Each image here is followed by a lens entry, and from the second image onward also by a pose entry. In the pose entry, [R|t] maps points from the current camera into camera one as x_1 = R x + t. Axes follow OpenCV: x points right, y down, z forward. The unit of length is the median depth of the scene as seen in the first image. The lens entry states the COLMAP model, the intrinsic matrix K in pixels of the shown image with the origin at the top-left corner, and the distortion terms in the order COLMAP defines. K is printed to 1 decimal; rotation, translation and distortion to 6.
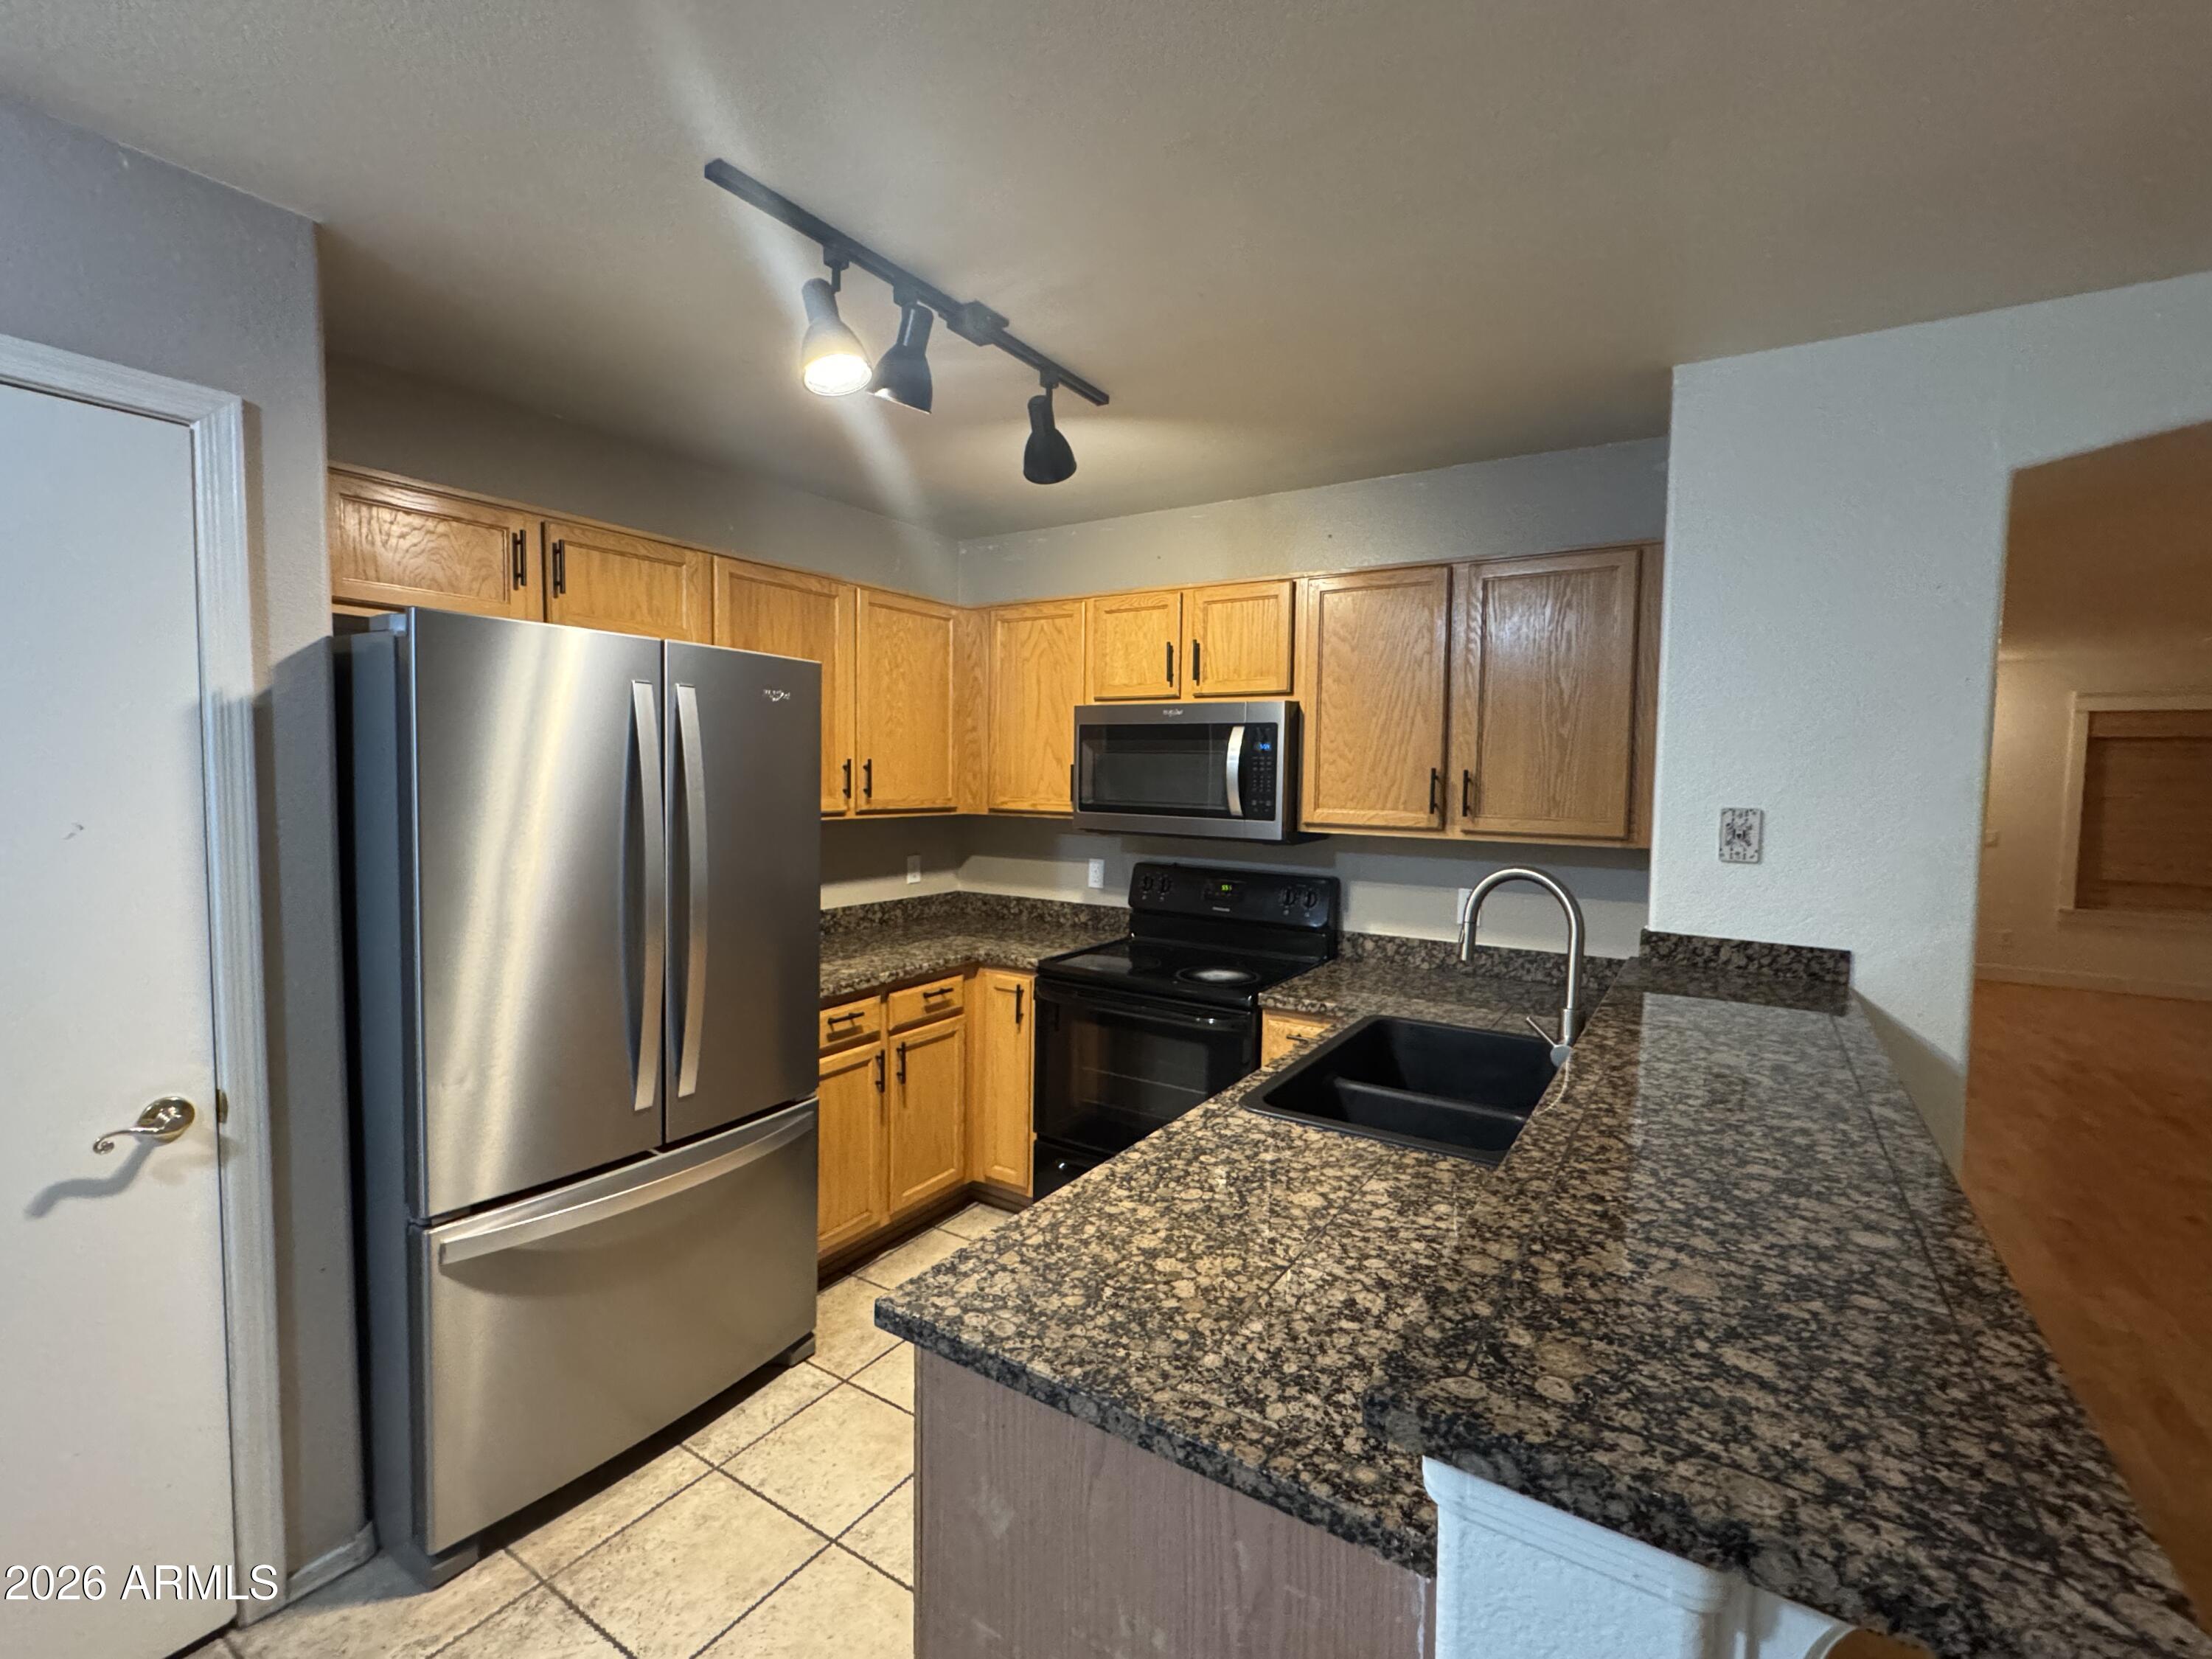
lens RADIAL K [[980.3, 0, 1105.6], [0, 980.3, 830.9], [0, 0, 1]] dist [-0.002495, 0.000493]
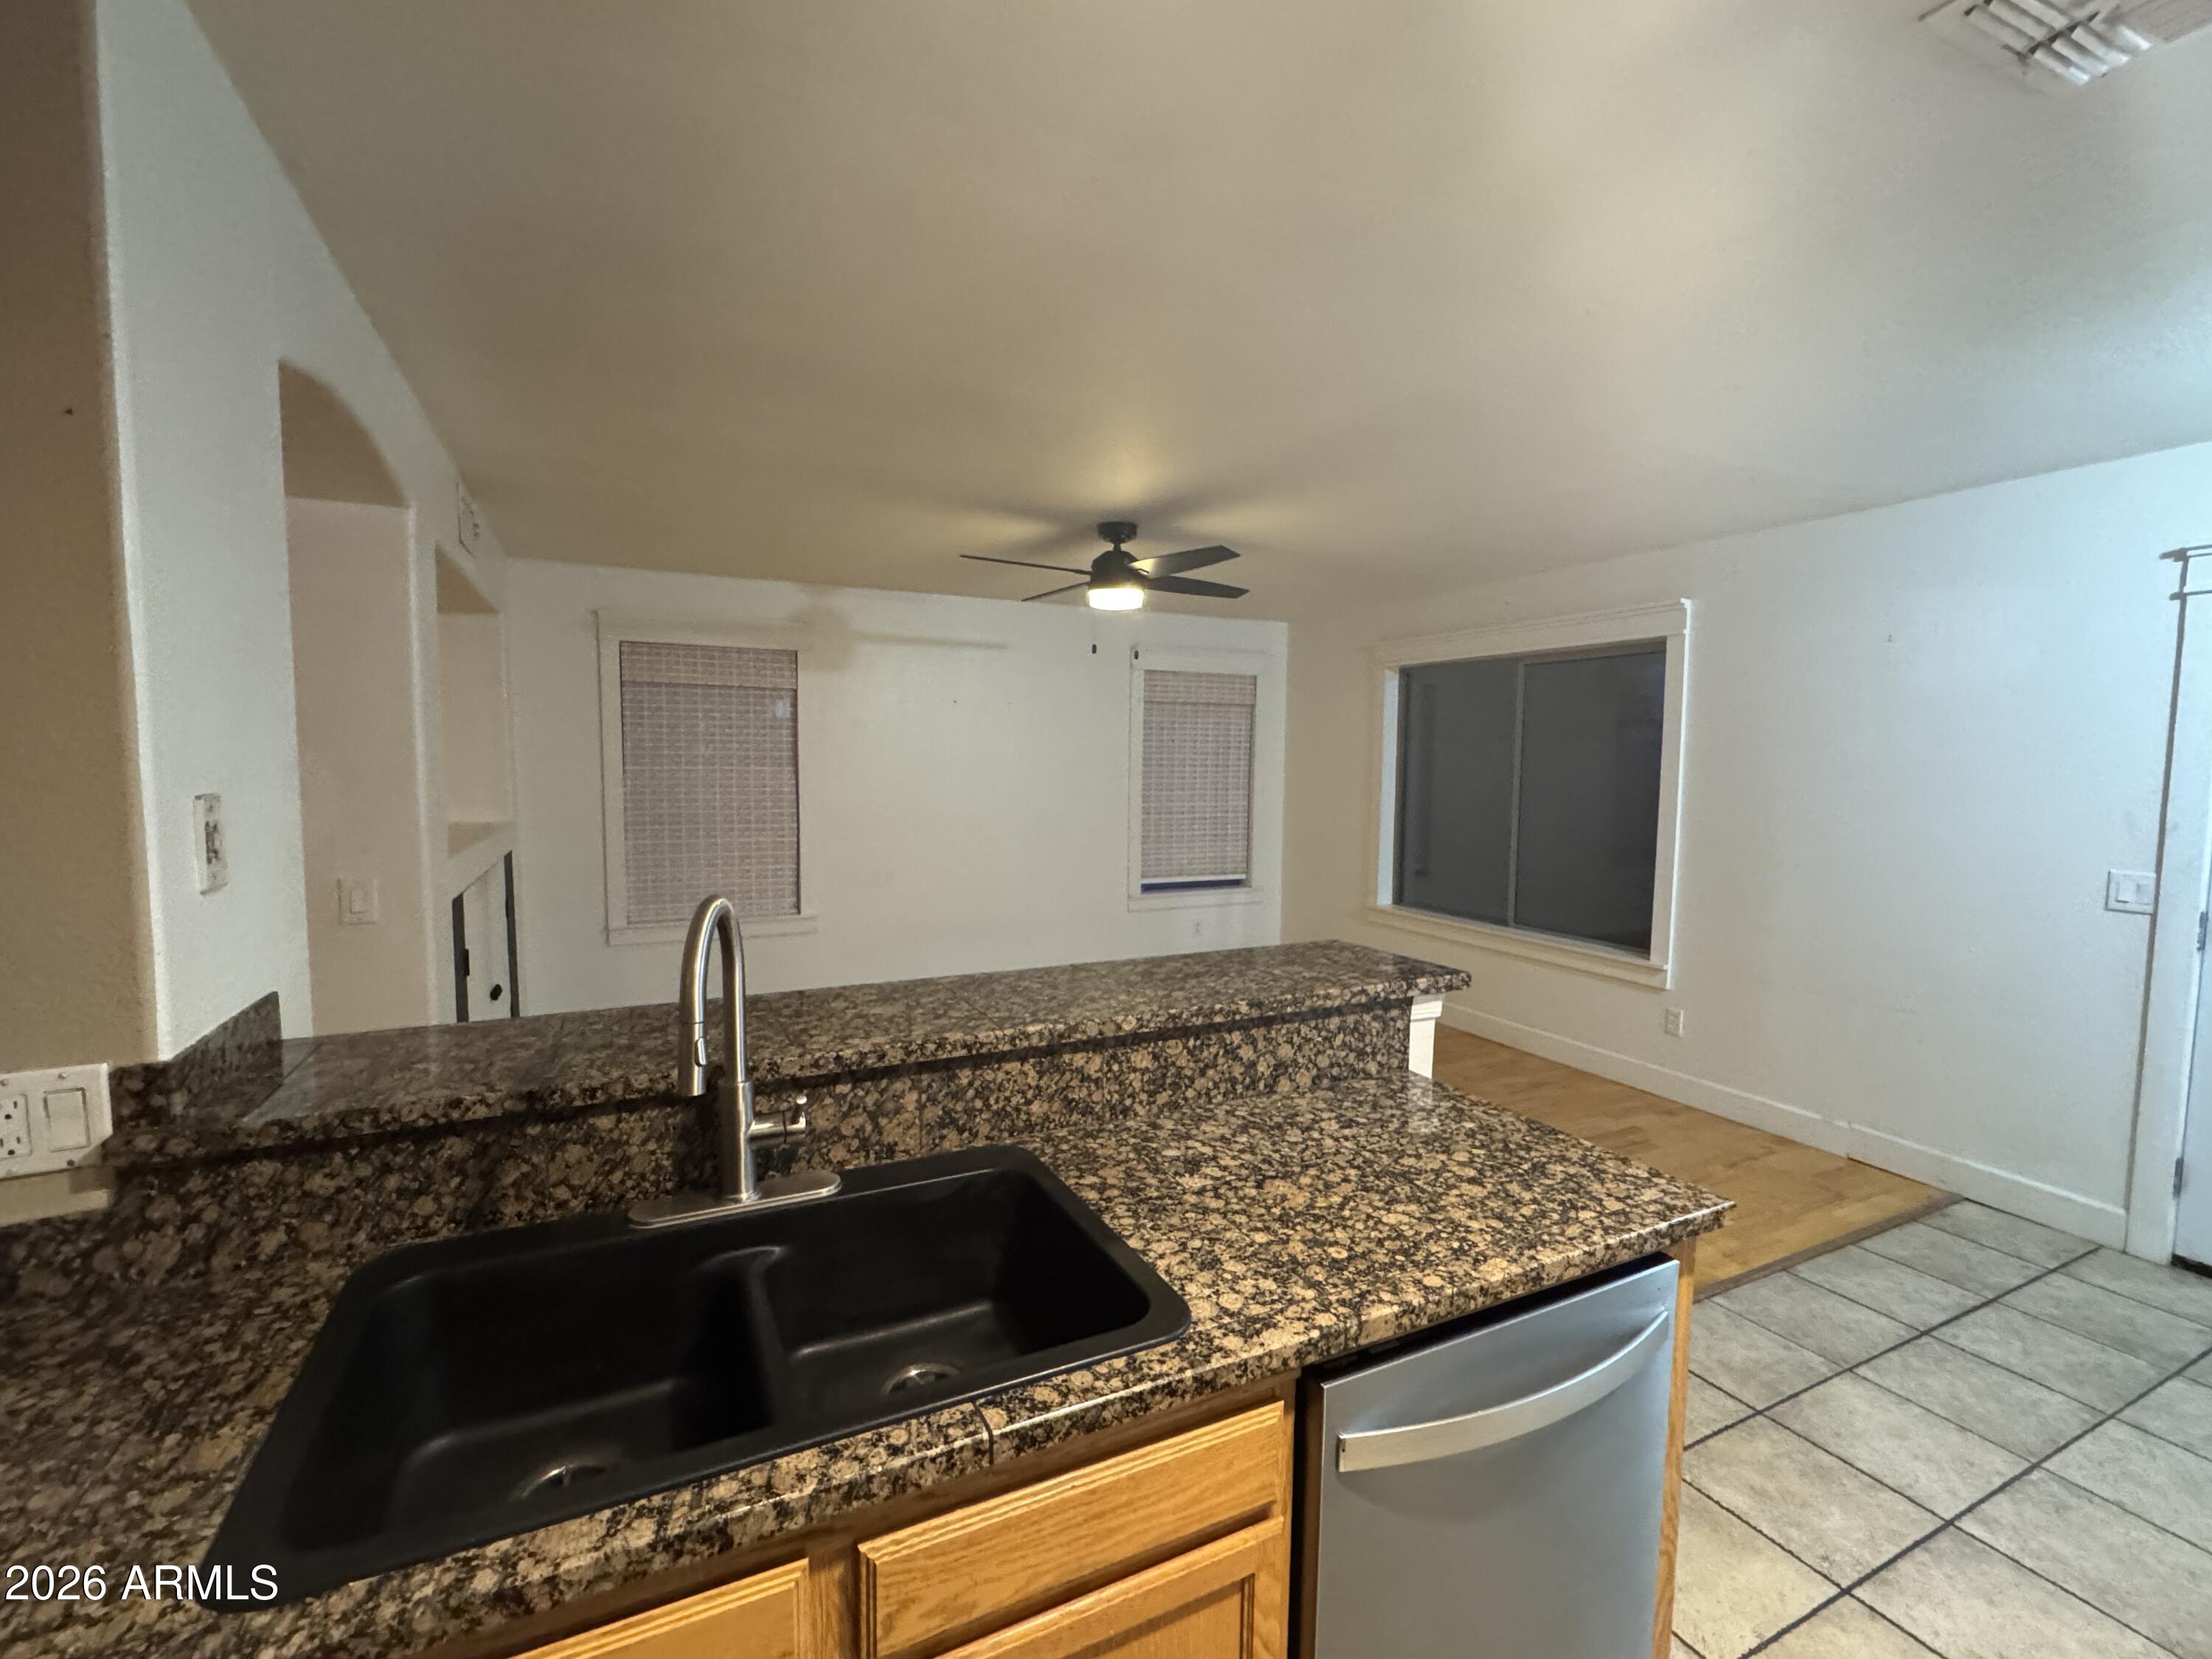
lens RADIAL K [[980.3, 0, 1105.6], [0, 980.3, 830.9], [0, 0, 1]] dist [-0.002495, 0.000493]
pose [[-0.855089, -0.062531, 0.514696, -0.077528], [0.008660, 0.990840, 0.134765, -0.068844], [-0.518408, 0.119693, -0.846715, 1.121944]]
